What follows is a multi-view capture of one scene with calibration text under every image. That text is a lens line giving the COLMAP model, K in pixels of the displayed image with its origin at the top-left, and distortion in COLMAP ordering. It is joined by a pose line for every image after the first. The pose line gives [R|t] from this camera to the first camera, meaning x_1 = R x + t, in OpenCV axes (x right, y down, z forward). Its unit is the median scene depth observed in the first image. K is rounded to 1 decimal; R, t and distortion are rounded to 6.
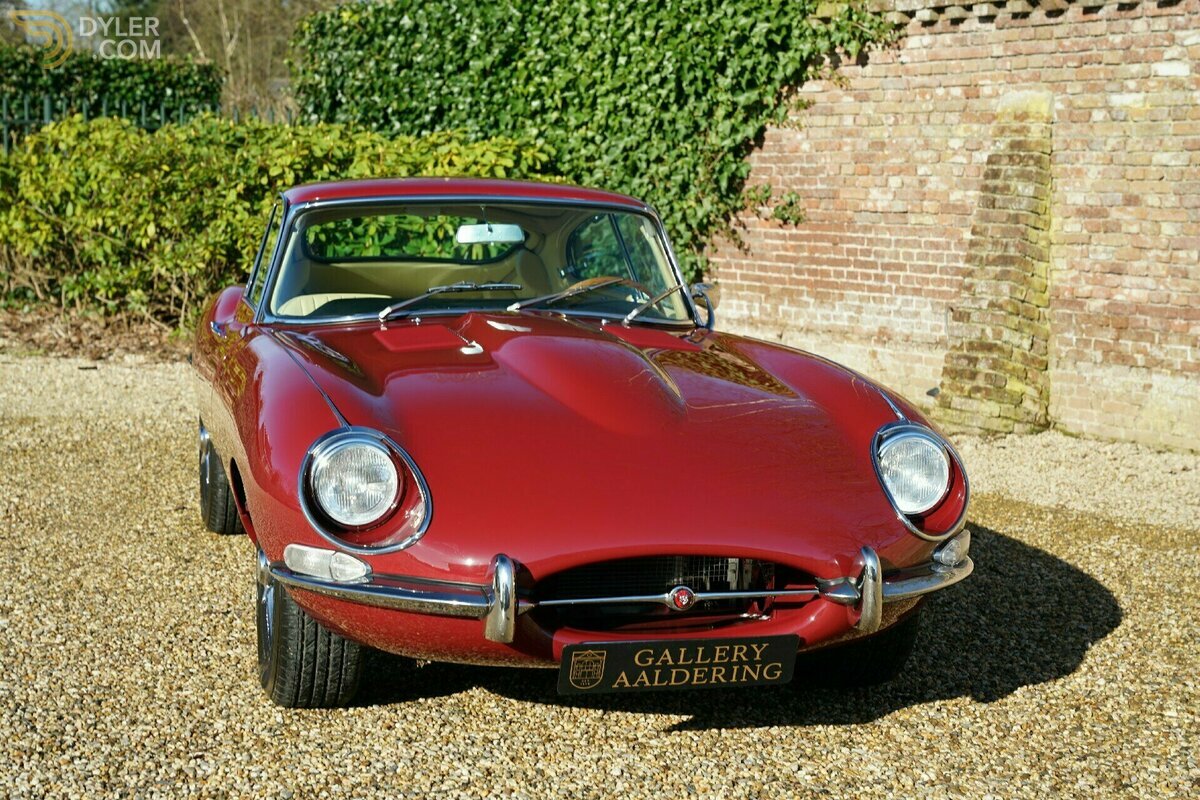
lens RADIAL K [[2155.5, 0, 600.0], [0, 2155.5, 400.0], [0, 0, 1]] dist [0.178001, 0.879064]
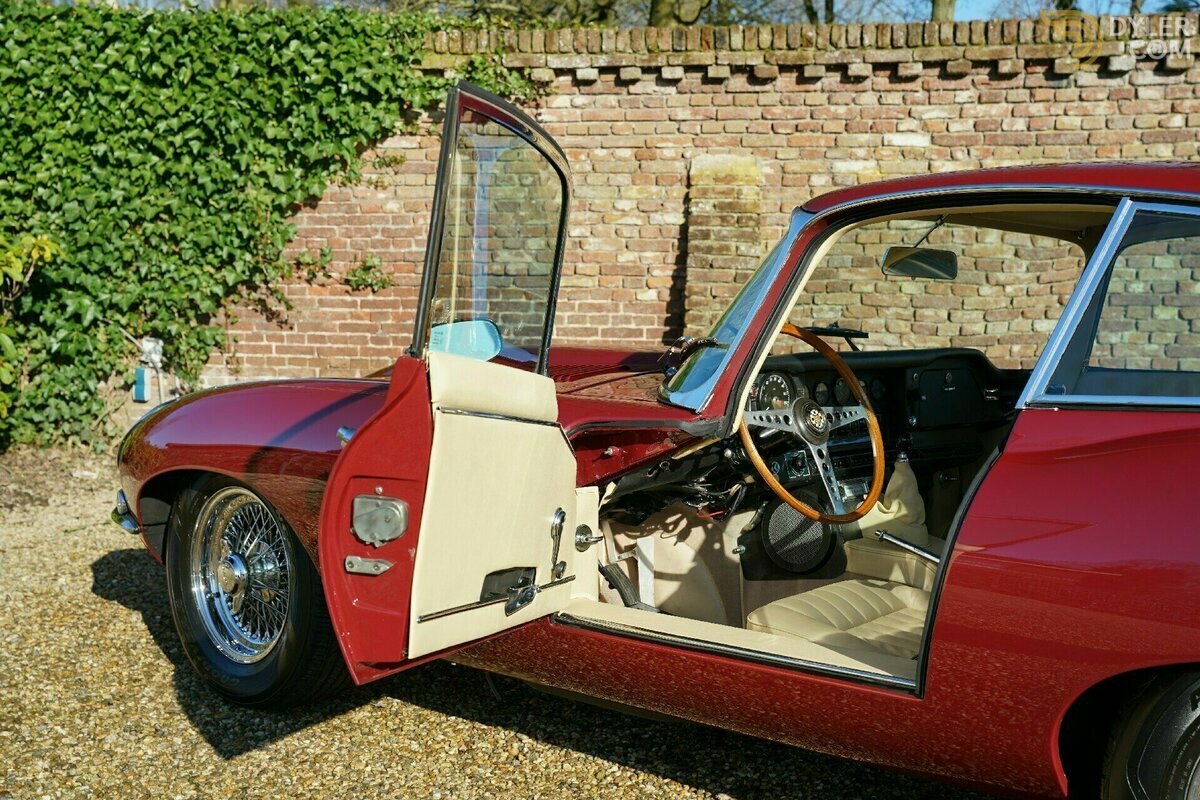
lens RADIAL K [[1499.8, 0, 600.0], [0, 1499.8, 400.0], [0, 0, 1]] dist [0.018862, 0.367603]
pose [[0.672088, -0.065711, 0.737549, -0.328159], [0.079279, 0.996715, 0.016559, -0.037949], [-0.736215, 0.047343, 0.675090, 0.505130]]
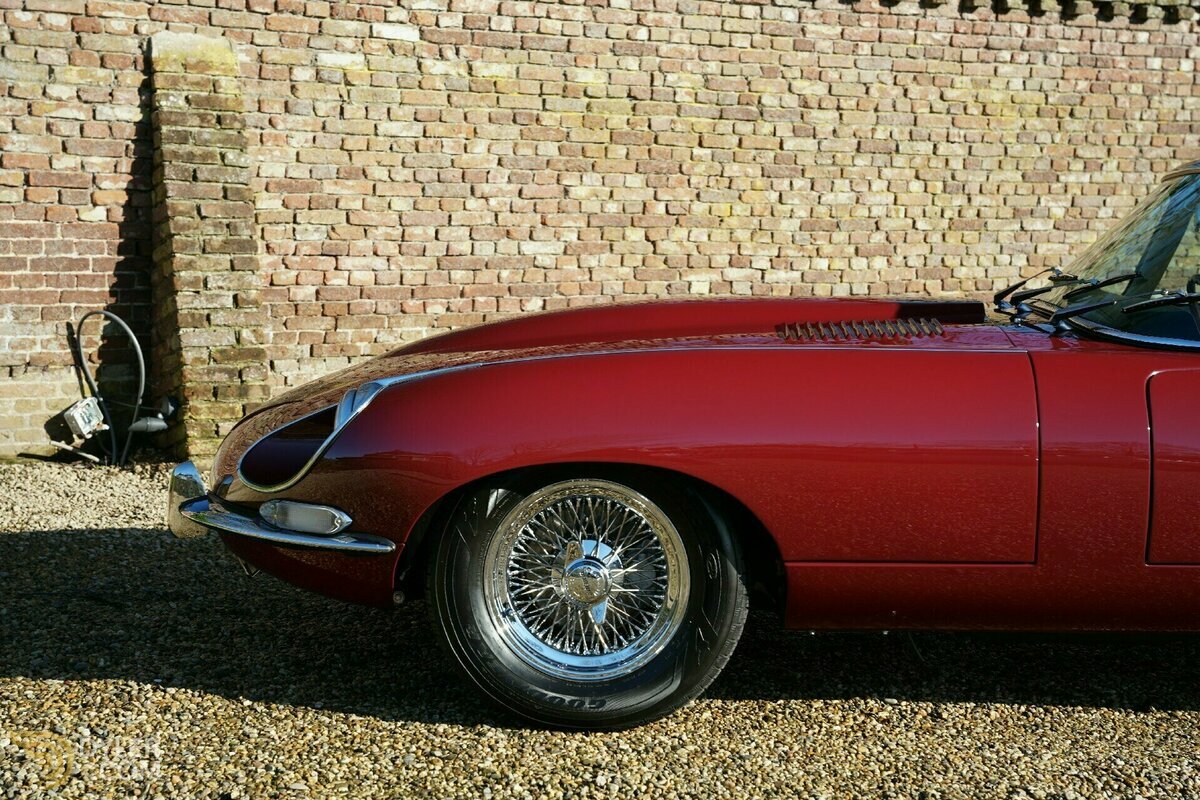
lens RADIAL K [[1972.1, 0, 600.0], [0, 1972.1, 400.0], [0, 0, 1]] dist [0.128924, 0.708445]
pose [[0.002250, -0.123203, 0.992379, -0.484904], [0.087483, 0.988601, 0.122536, -0.075439], [-0.996163, 0.086541, 0.013002, 0.752372]]
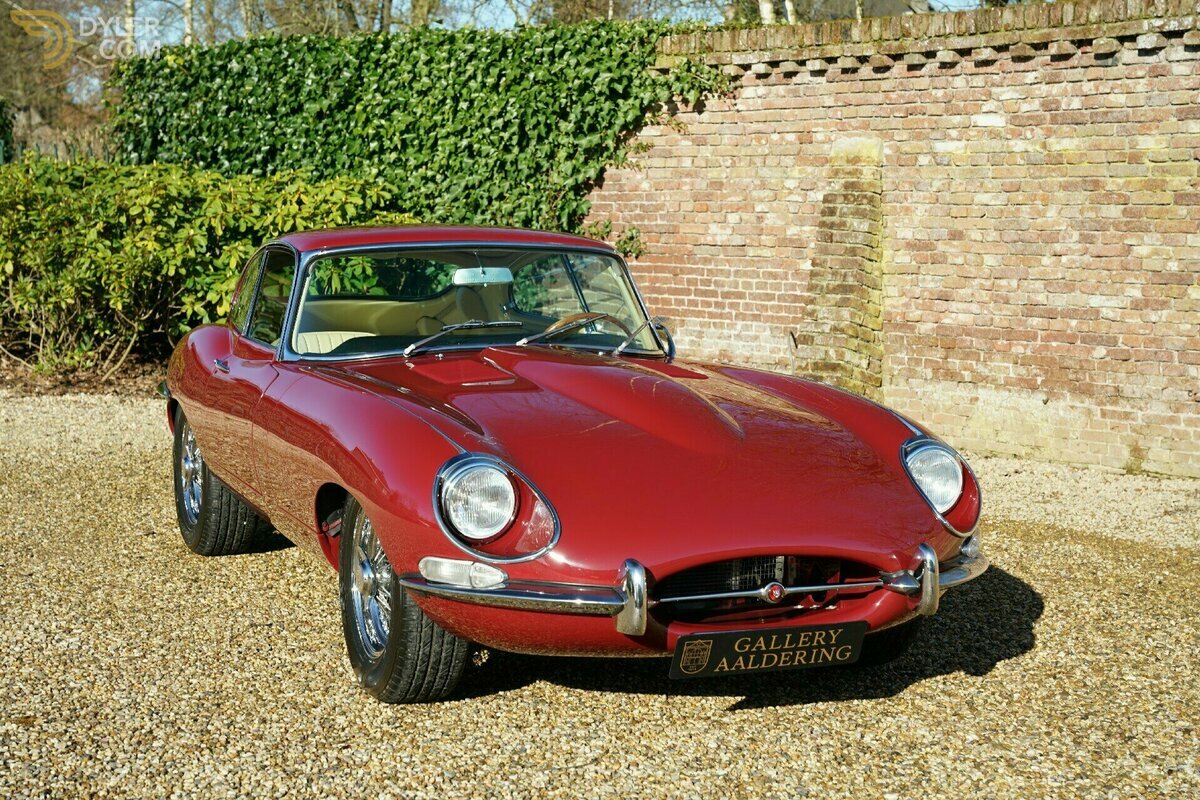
lens RADIAL K [[2088.5, 0, 600.0], [0, 2088.5, 400.0], [0, 0, 1]] dist [0.163794, 0.816398]
pose [[0.989629, -0.021521, 0.142028, -0.080153], [0.022709, 0.999719, -0.006748, -0.002496], [-0.141843, 0.009903, 0.989840, -0.040103]]
